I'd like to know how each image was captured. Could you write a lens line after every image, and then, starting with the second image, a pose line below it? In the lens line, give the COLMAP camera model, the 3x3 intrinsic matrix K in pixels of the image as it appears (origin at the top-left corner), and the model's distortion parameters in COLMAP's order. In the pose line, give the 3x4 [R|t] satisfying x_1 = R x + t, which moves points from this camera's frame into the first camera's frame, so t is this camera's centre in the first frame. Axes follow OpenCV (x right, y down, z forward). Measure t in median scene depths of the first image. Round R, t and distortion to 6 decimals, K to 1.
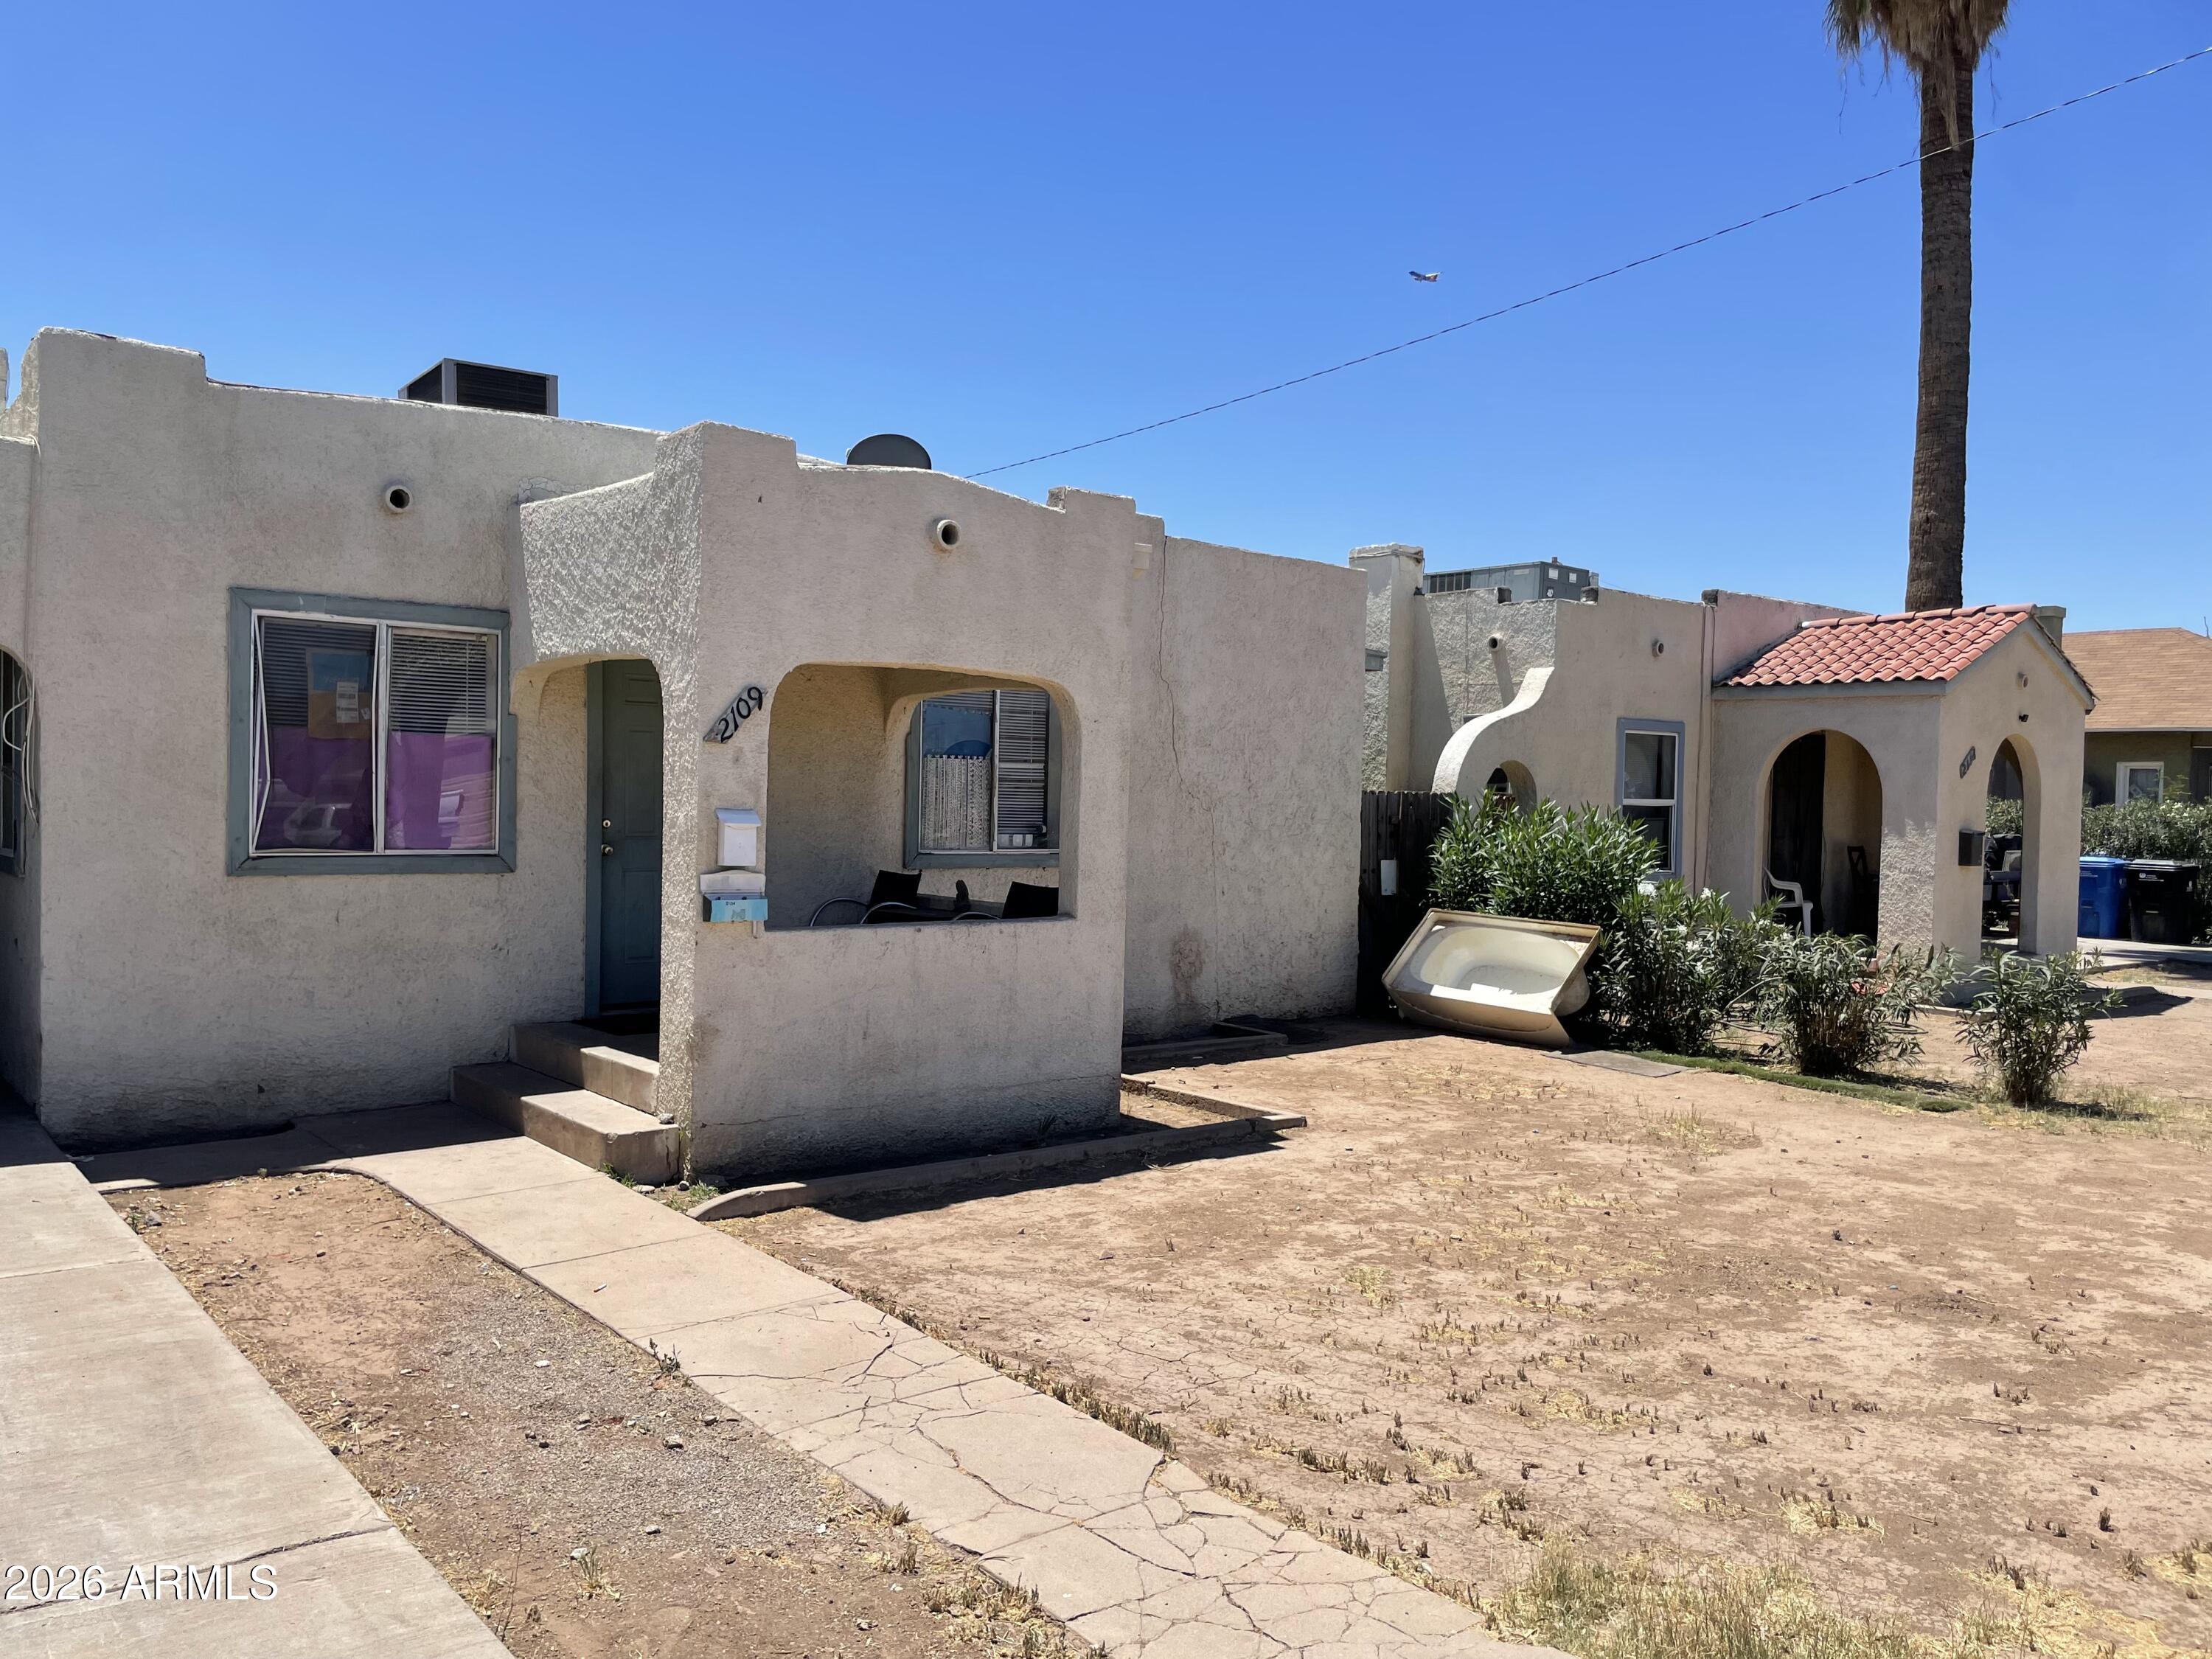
lens RADIAL K [[1679.3, 0, 1096.7], [0, 1679.3, 844.8], [0, 0, 1]] dist [0.091602, -0.122834]
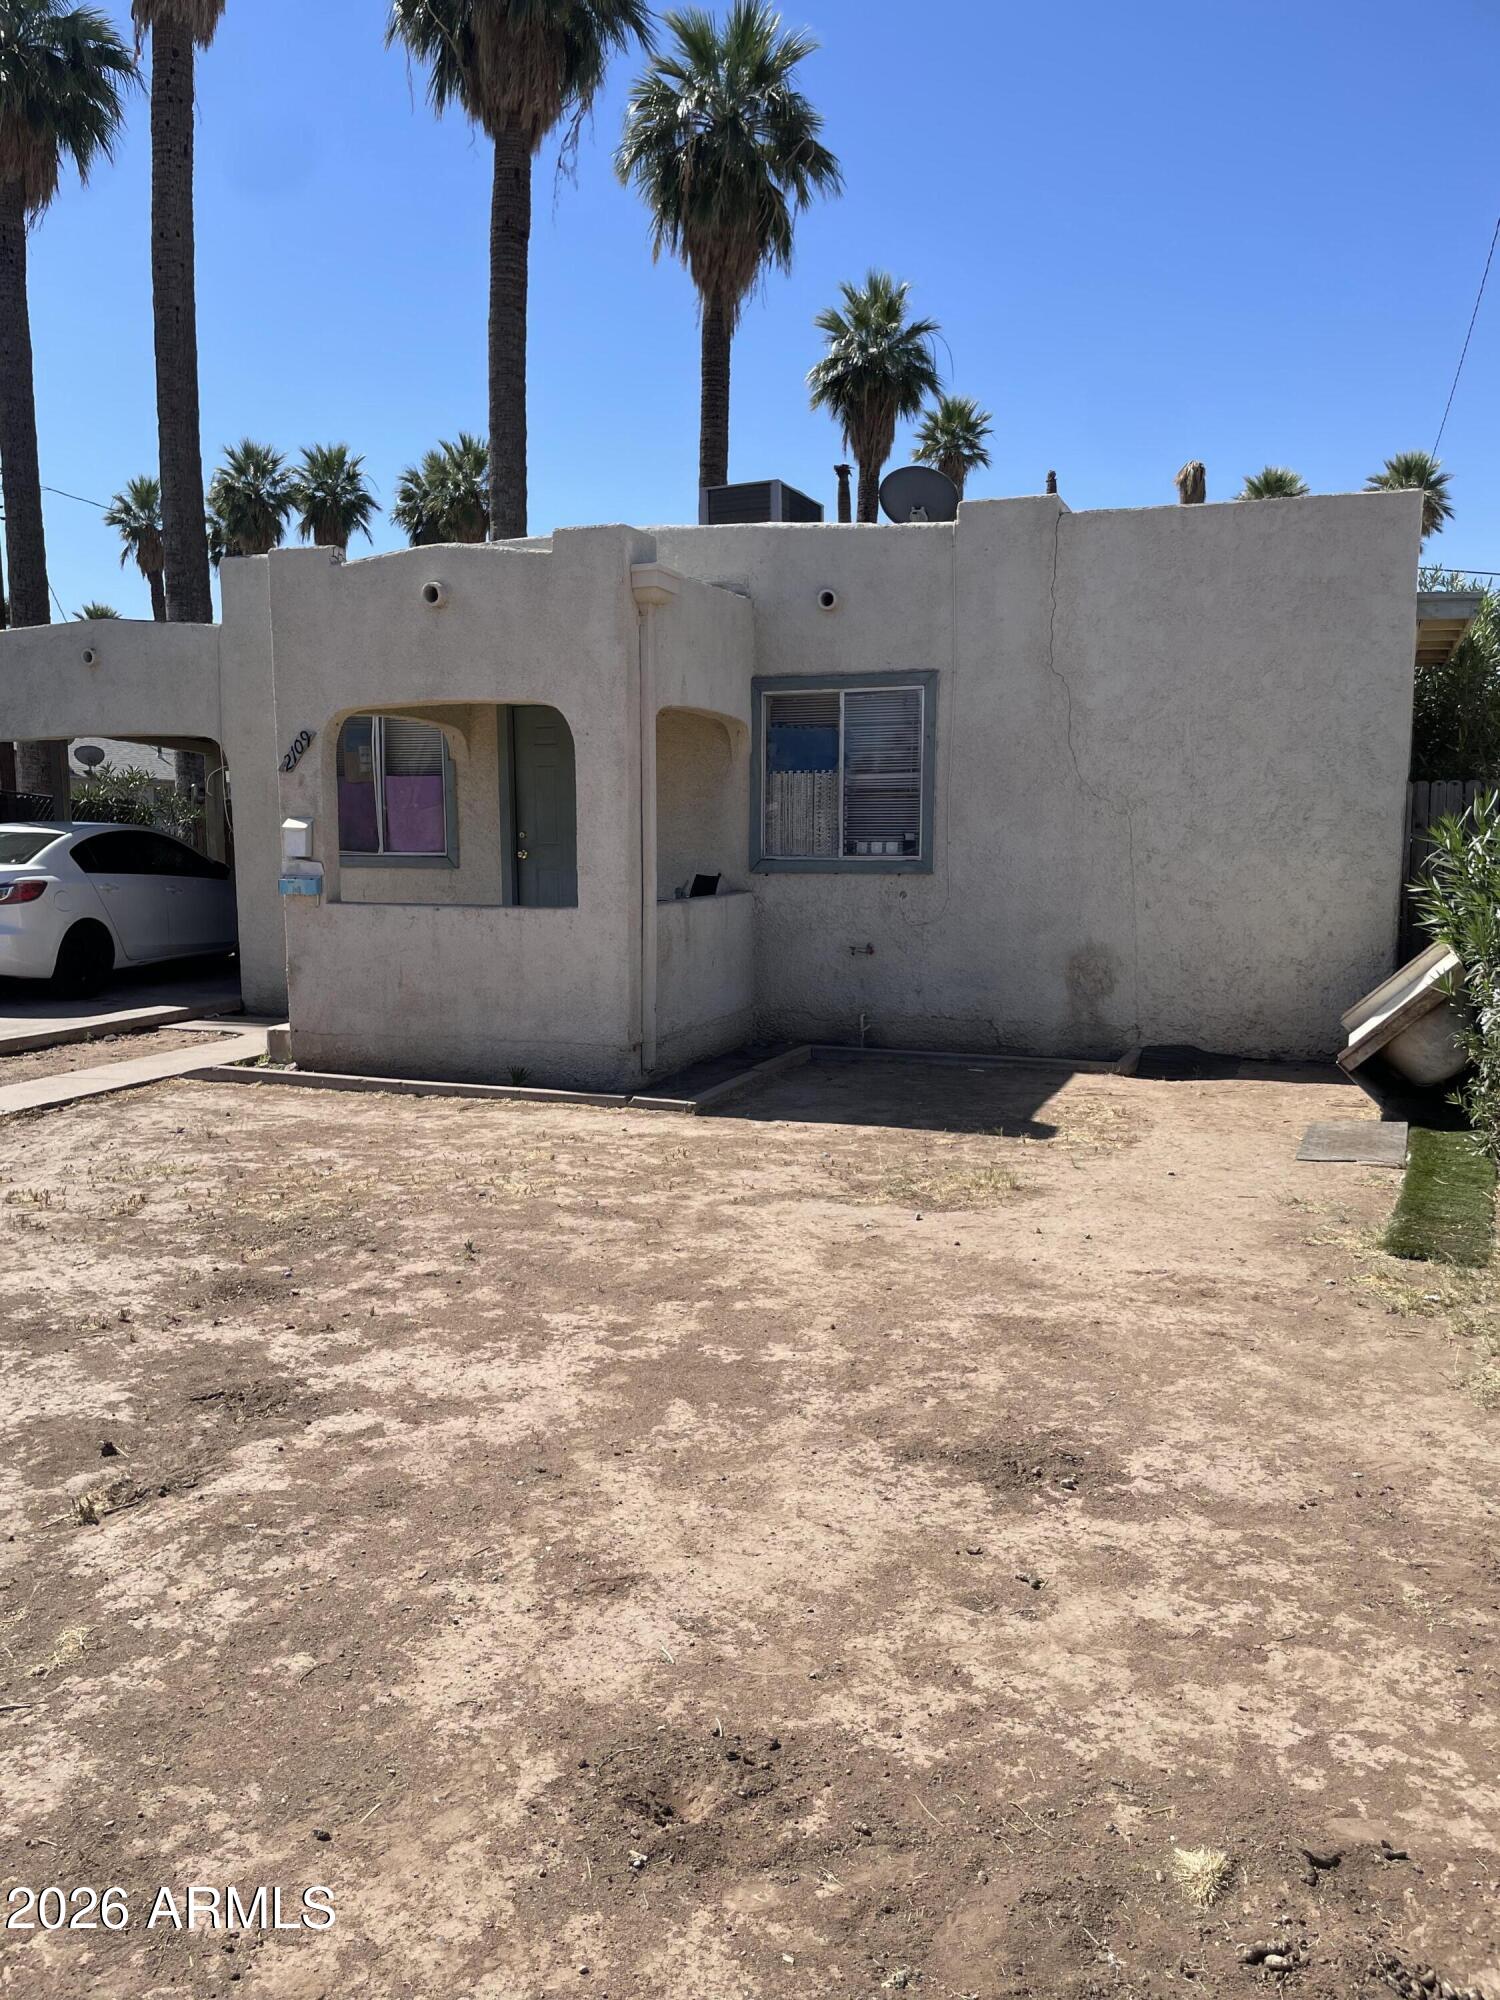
lens RADIAL K [[1518.4, 0, 735.1], [0, 1518.4, 1020.3], [0, 0, 1]] dist [0.091602, -0.122834]
pose [[0.488038, 0.086488, -0.868527, 1.039679], [-0.010202, 0.995576, 0.093407, 0.023745], [0.872763, -0.036725, 0.486761, 0.622702]]
